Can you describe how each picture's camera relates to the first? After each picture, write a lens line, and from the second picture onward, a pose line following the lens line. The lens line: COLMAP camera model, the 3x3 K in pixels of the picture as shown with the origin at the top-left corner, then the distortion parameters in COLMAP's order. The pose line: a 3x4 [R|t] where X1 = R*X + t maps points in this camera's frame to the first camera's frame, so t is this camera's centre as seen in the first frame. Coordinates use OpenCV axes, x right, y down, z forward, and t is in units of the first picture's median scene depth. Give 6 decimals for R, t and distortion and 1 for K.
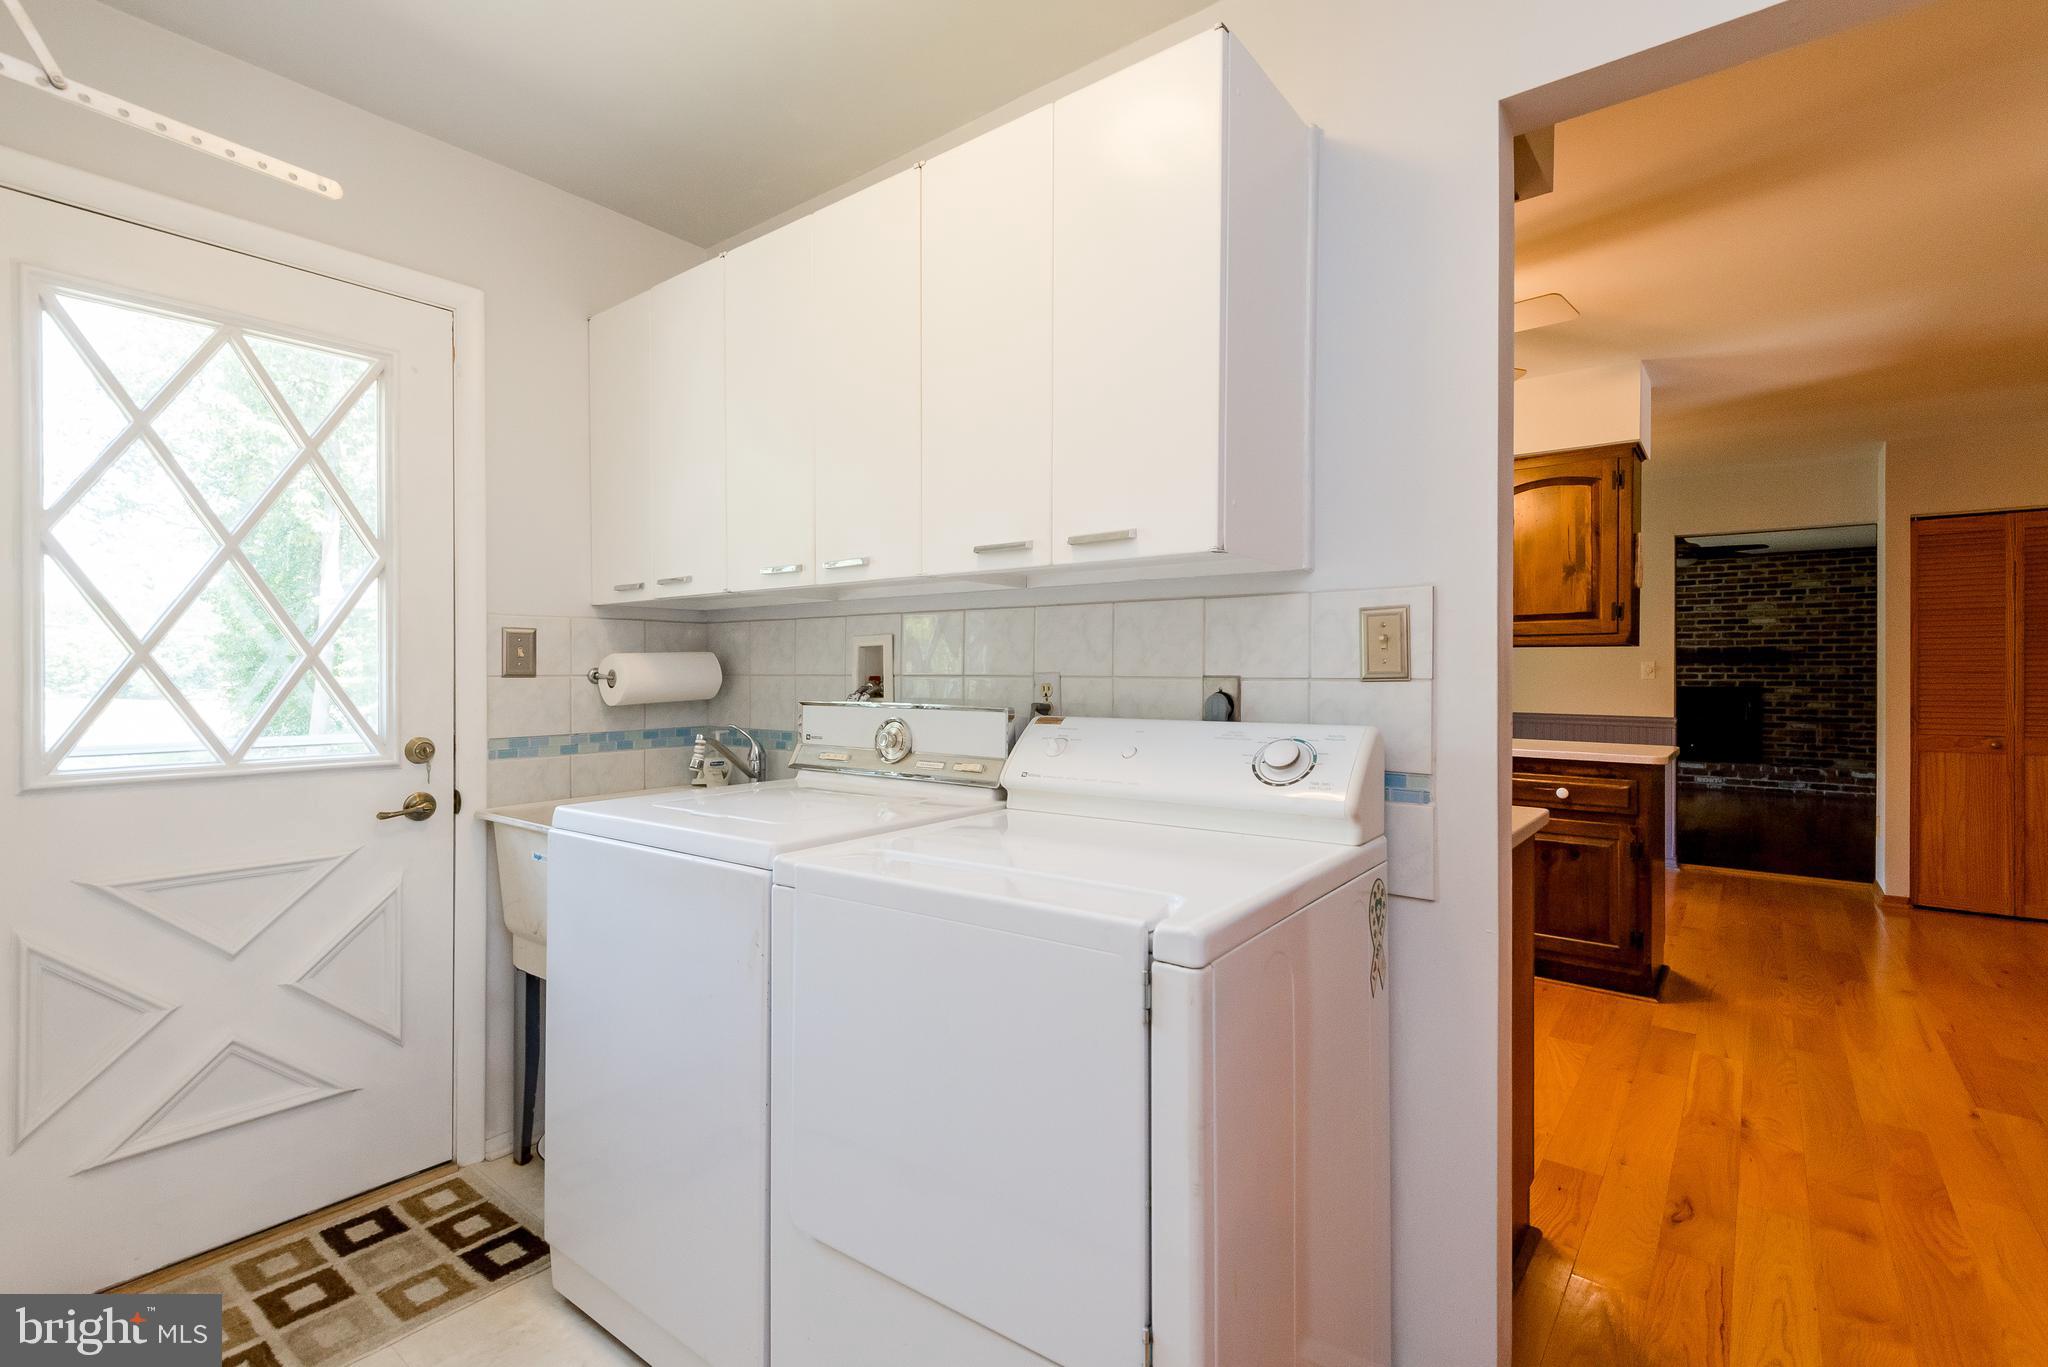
lens RADIAL K [[944.3, 0, 1036.8], [0, 944.3, 671.9], [0, 0, 1]] dist [0.012621, -0.000539]
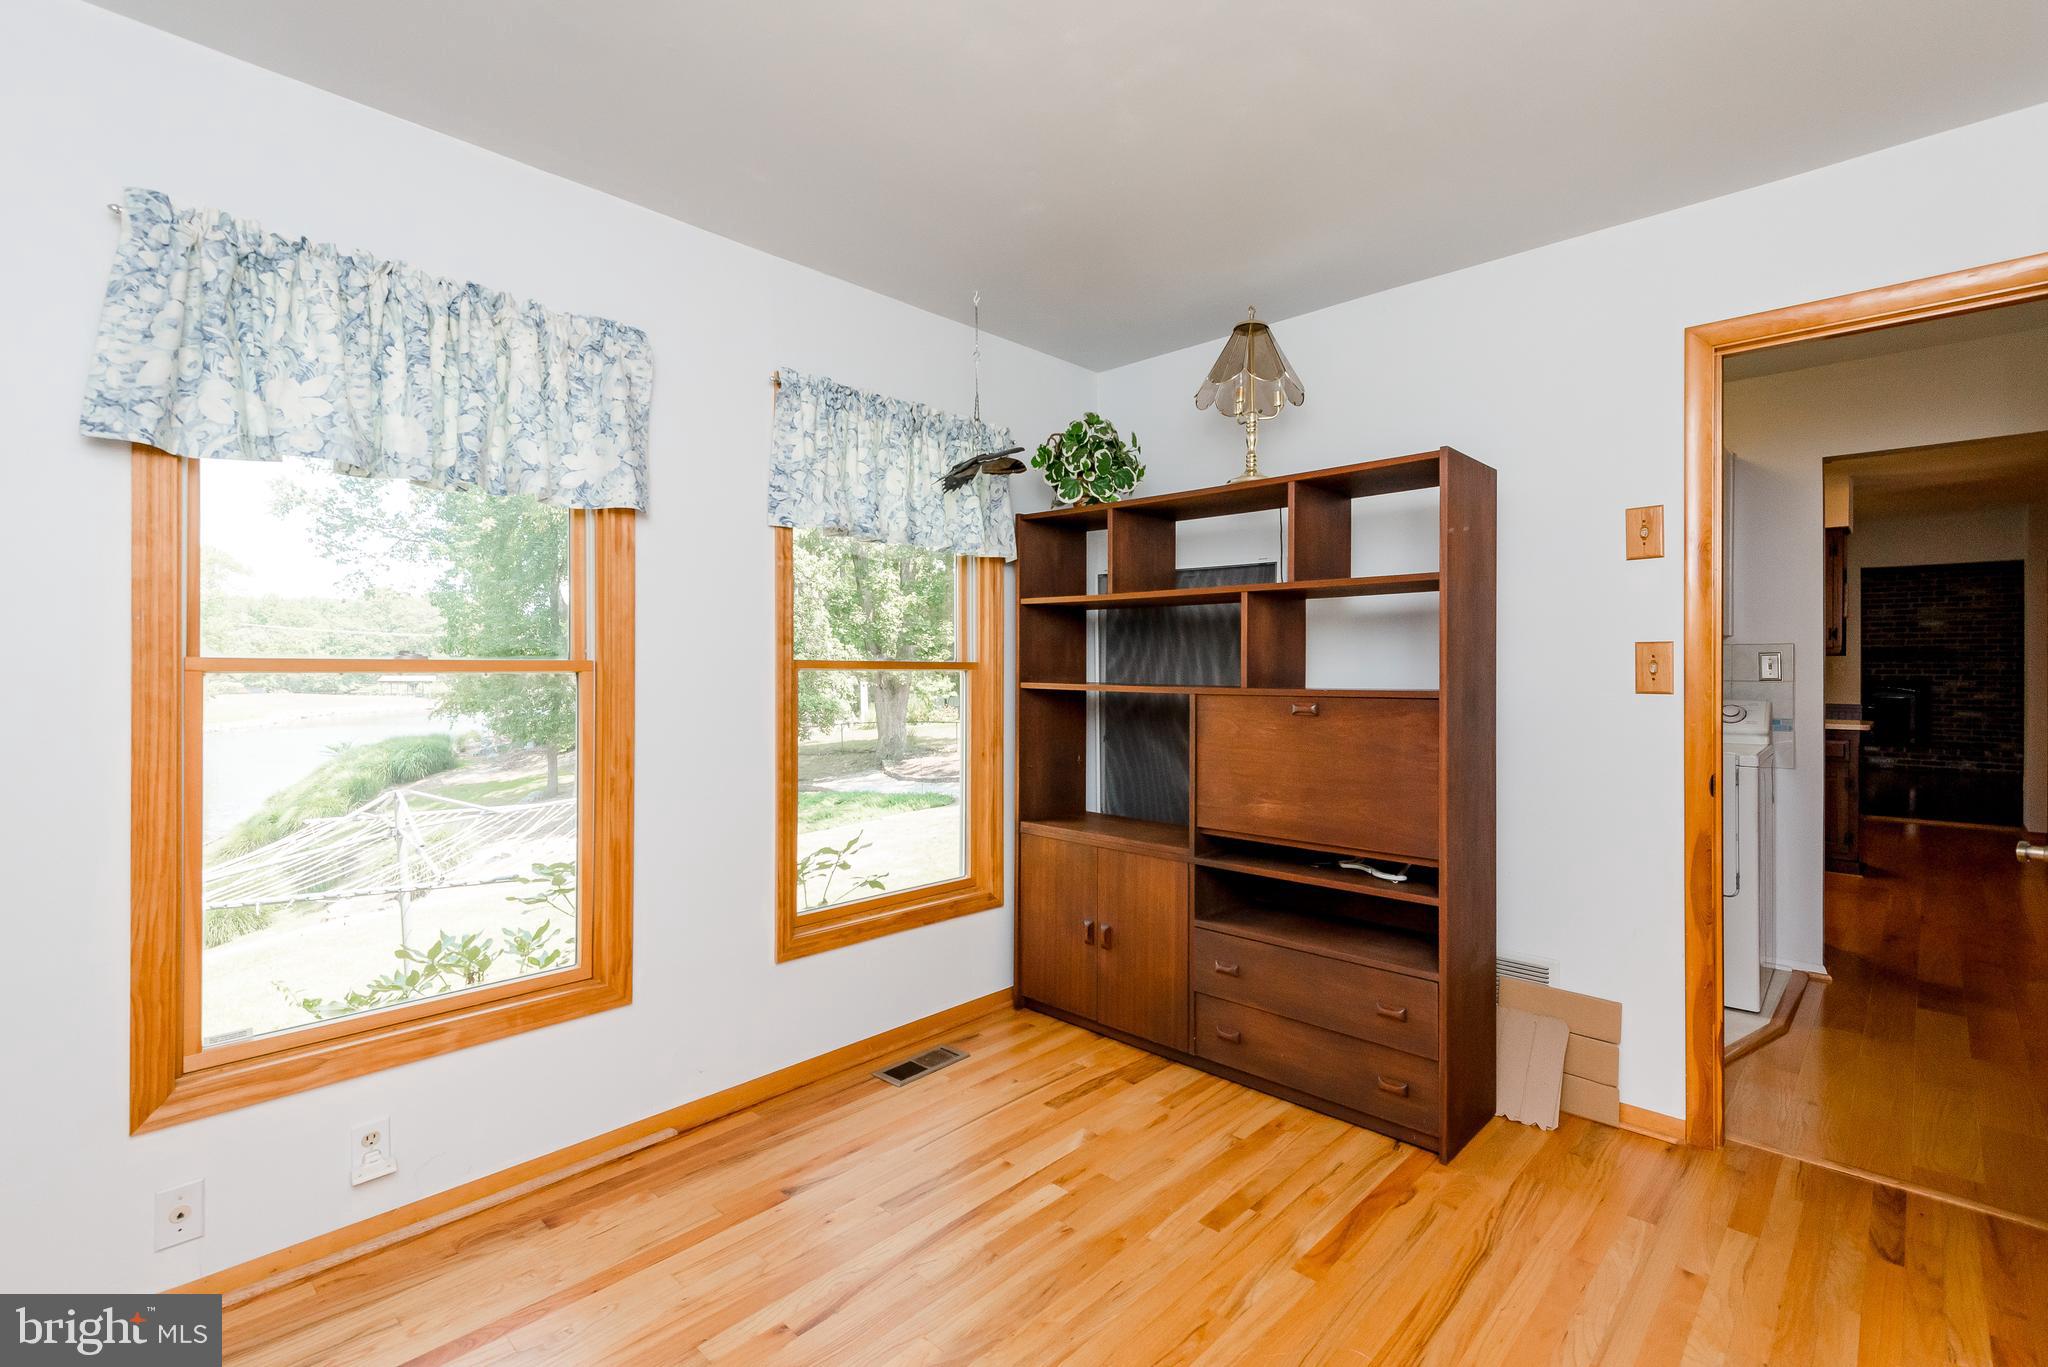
lens RADIAL K [[944.3, 0, 1065.1], [0, 944.3, 667.1], [0, 0, 1]] dist [0.012621, -0.000539]
pose [[0.996356, -0.004131, -0.085192, -0.193083], [0.004250, 0.999990, 0.001217, -0.006711], [0.085186, -0.001575, 0.996364, -0.252115]]
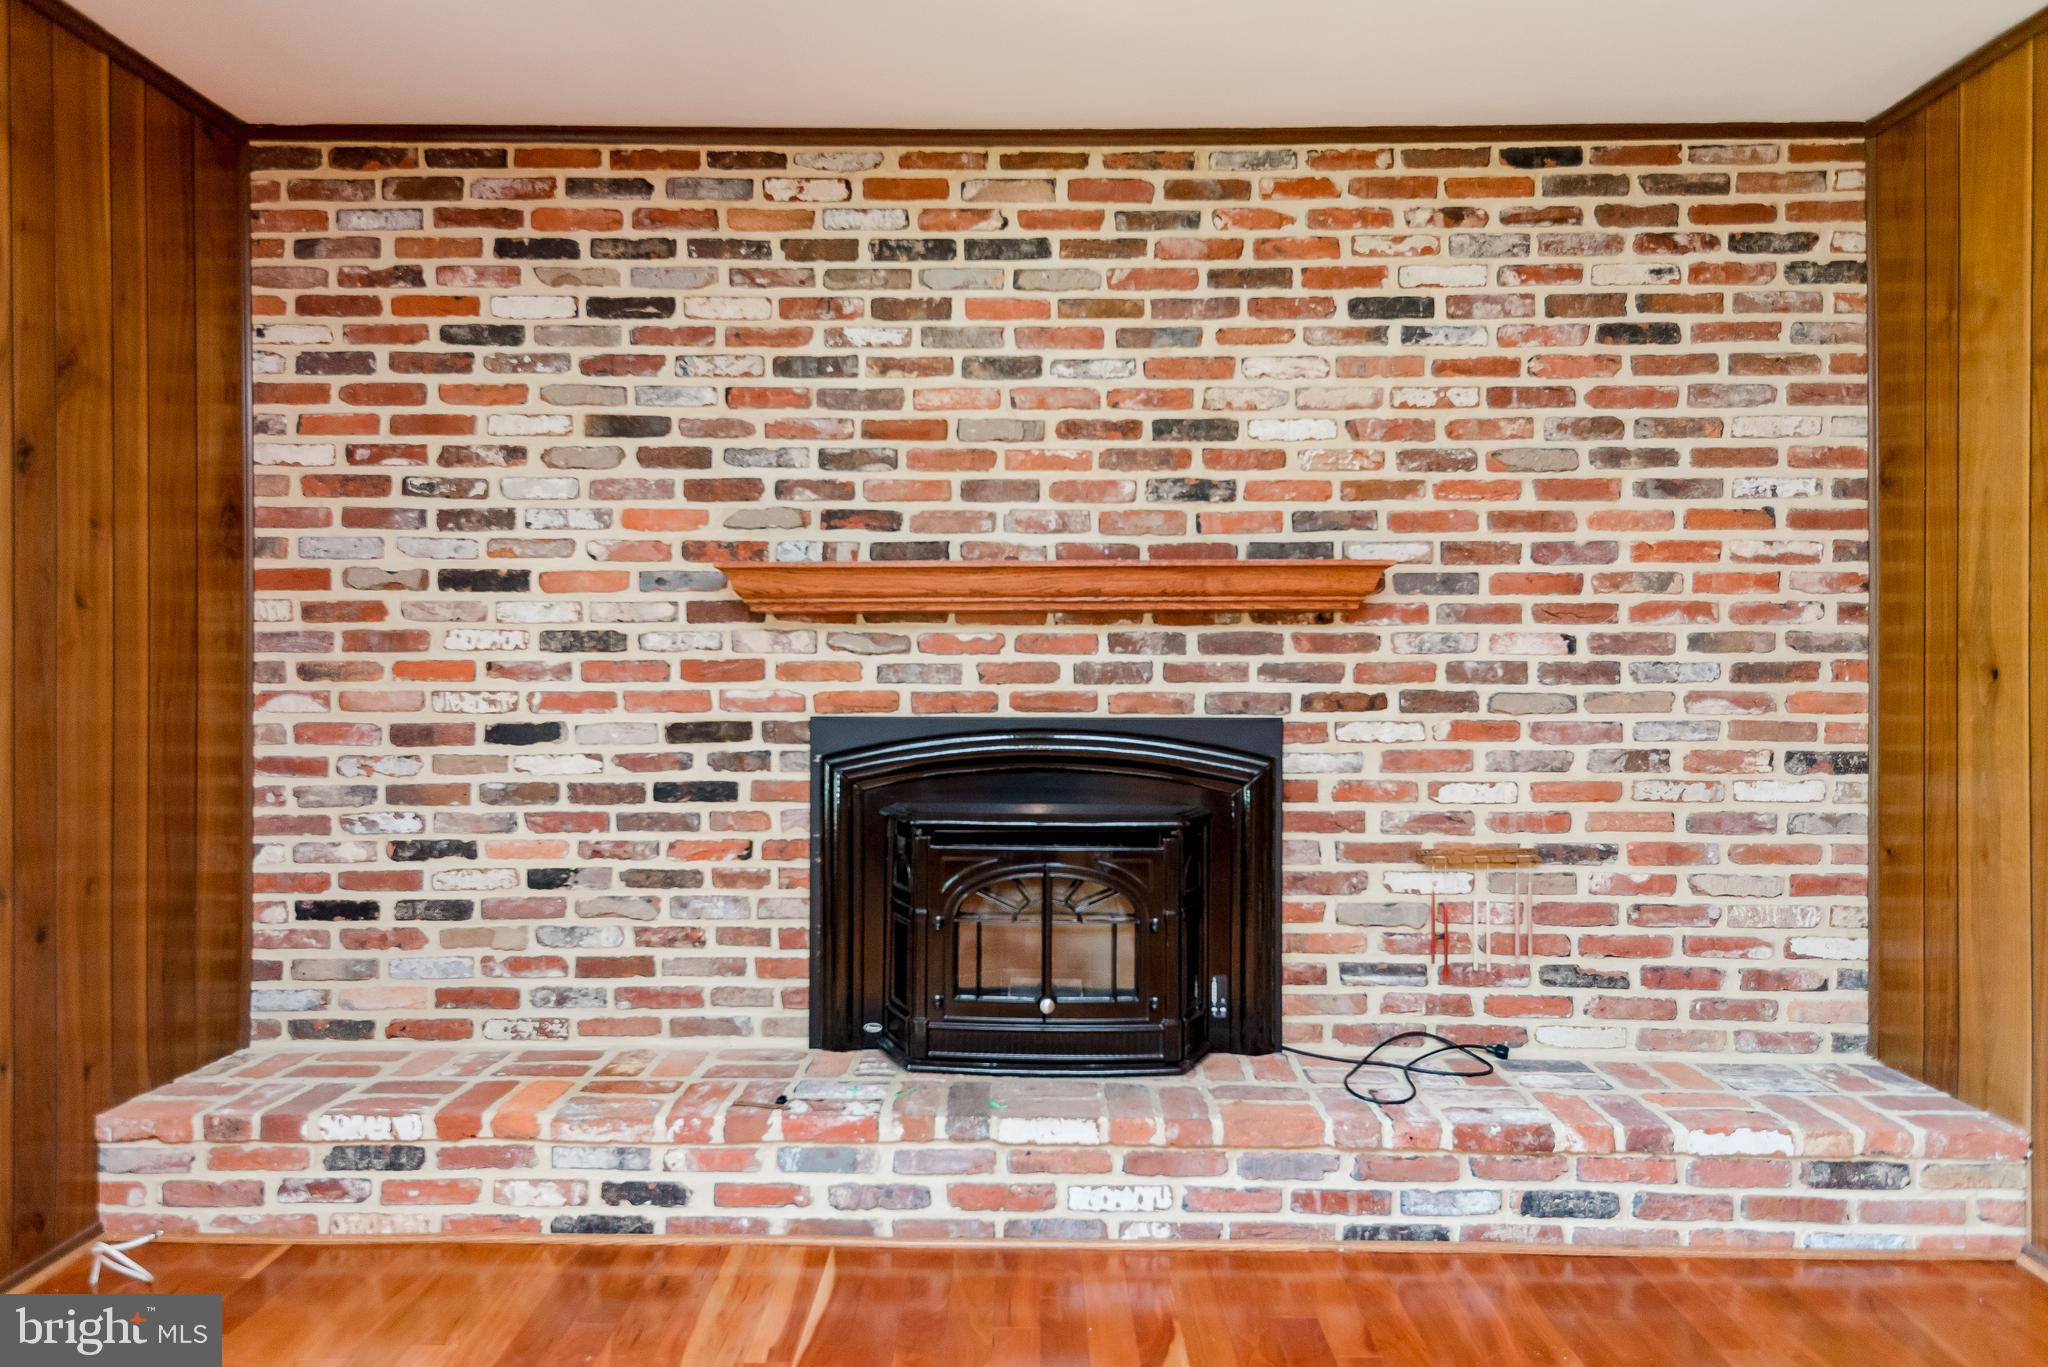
lens RADIAL K [[1334.0, 0, 1026.8], [0, 1334.0, 682.2], [0, 0, 1]] dist [0.004552, 0.001068]
pose [[0.810011, -0.005745, 0.586387, 0.532244], [0.001838, 0.999972, 0.007259, 0.004943], [-0.586412, -0.004802, 0.809999, 0.789493]]
